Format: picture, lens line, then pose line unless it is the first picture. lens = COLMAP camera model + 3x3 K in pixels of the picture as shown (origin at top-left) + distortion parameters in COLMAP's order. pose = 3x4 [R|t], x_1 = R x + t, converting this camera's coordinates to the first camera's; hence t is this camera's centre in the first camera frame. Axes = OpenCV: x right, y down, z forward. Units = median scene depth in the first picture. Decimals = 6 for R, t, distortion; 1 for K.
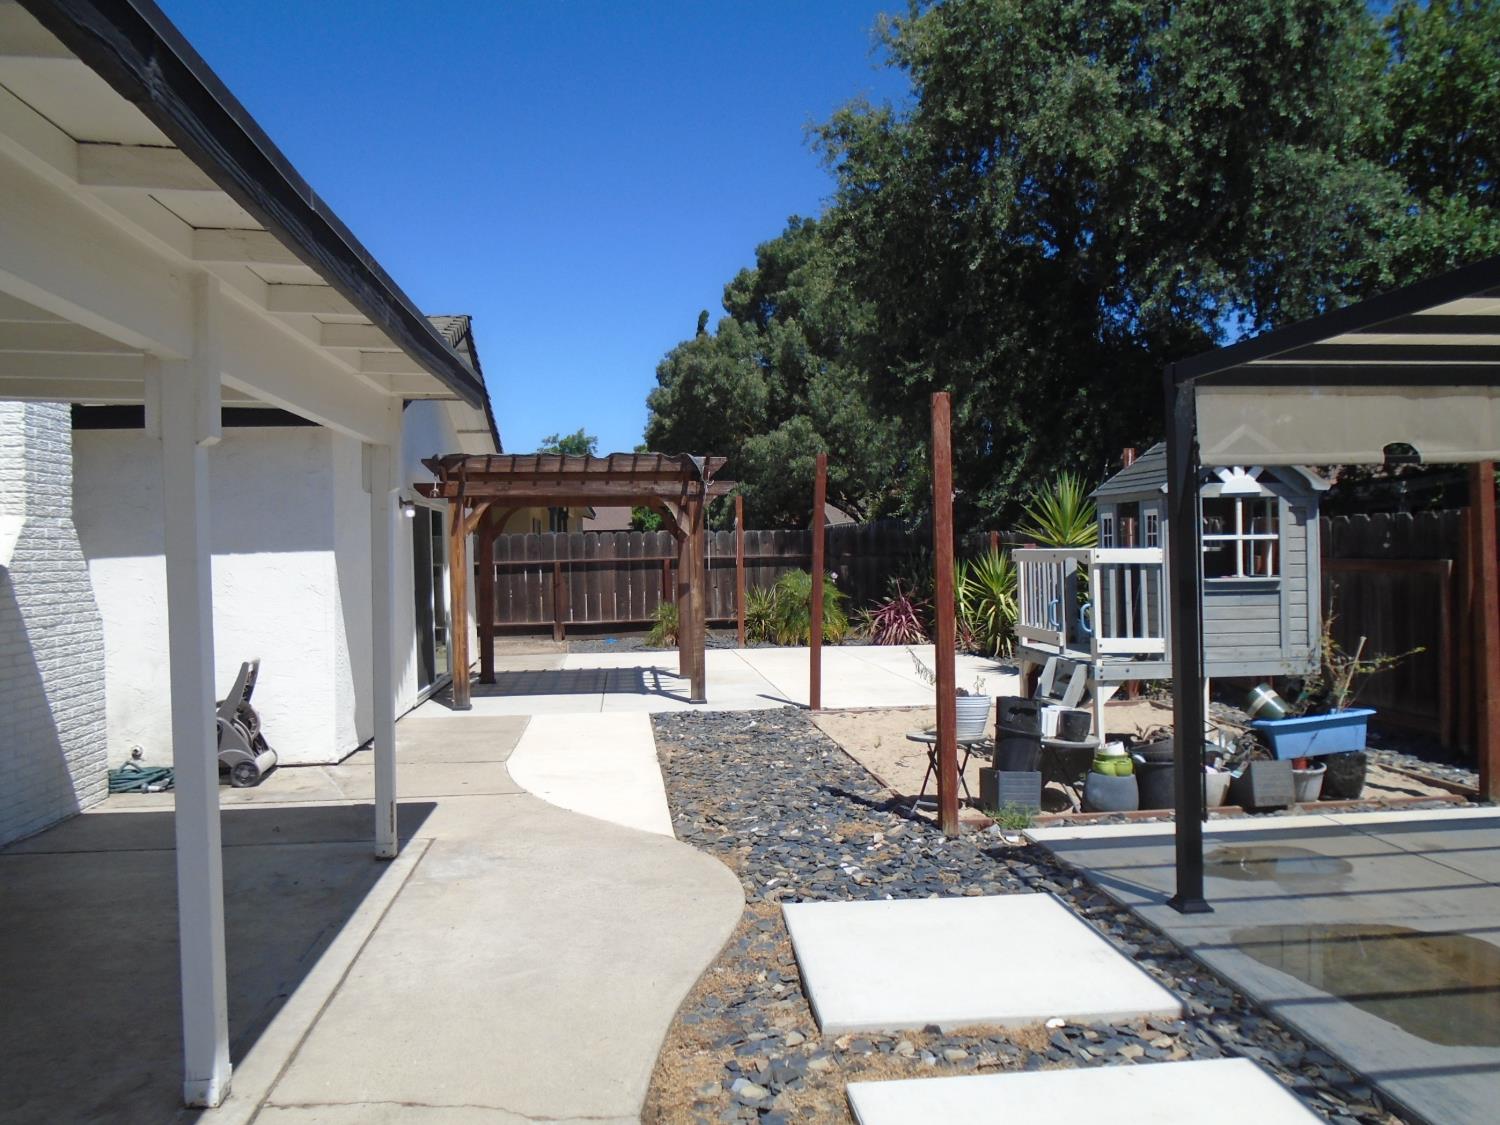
lens RADIAL K [[1132.8, 0, 752.4], [0, 1132.8, 558.6], [0, 0, 1]] dist [-0.033643, 0.020304]
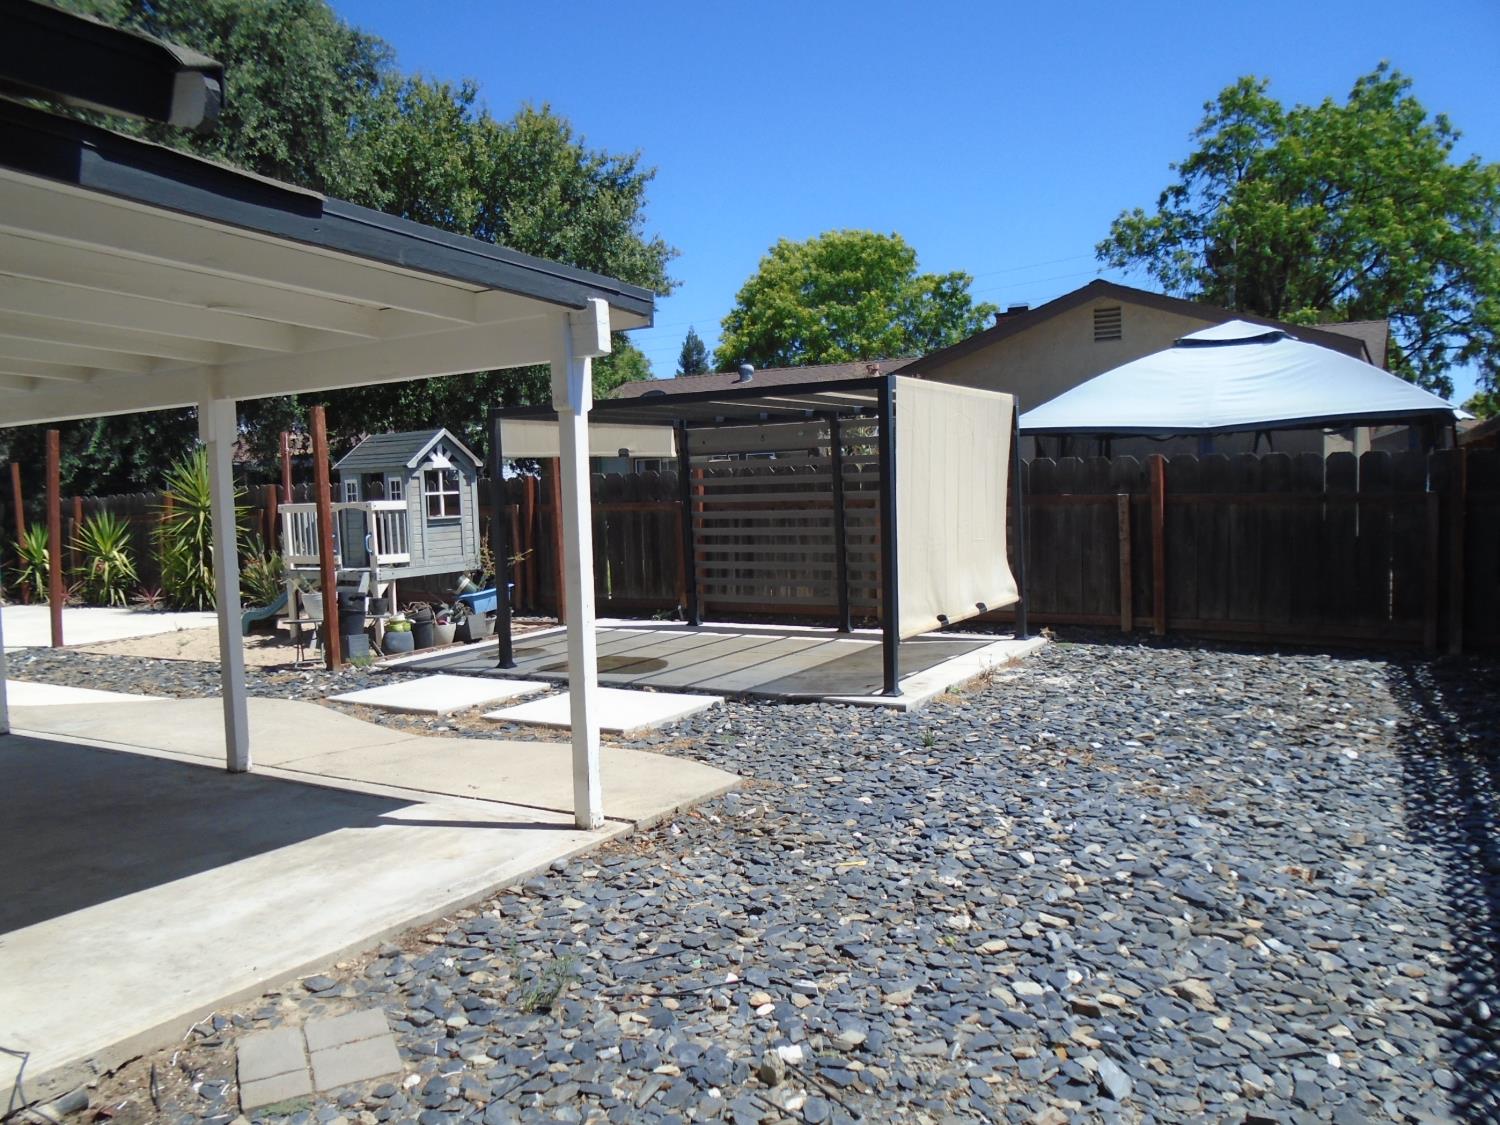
lens RADIAL K [[1132.8, 0, 746.0], [0, 1132.8, 567.9], [0, 0, 1]] dist [-0.033643, 0.020304]
pose [[0.595163, -0.064257, 0.801032, -0.695355], [0.032531, 0.997907, 0.055880, 0.014165], [-0.802946, -0.007199, 0.596008, -0.420698]]
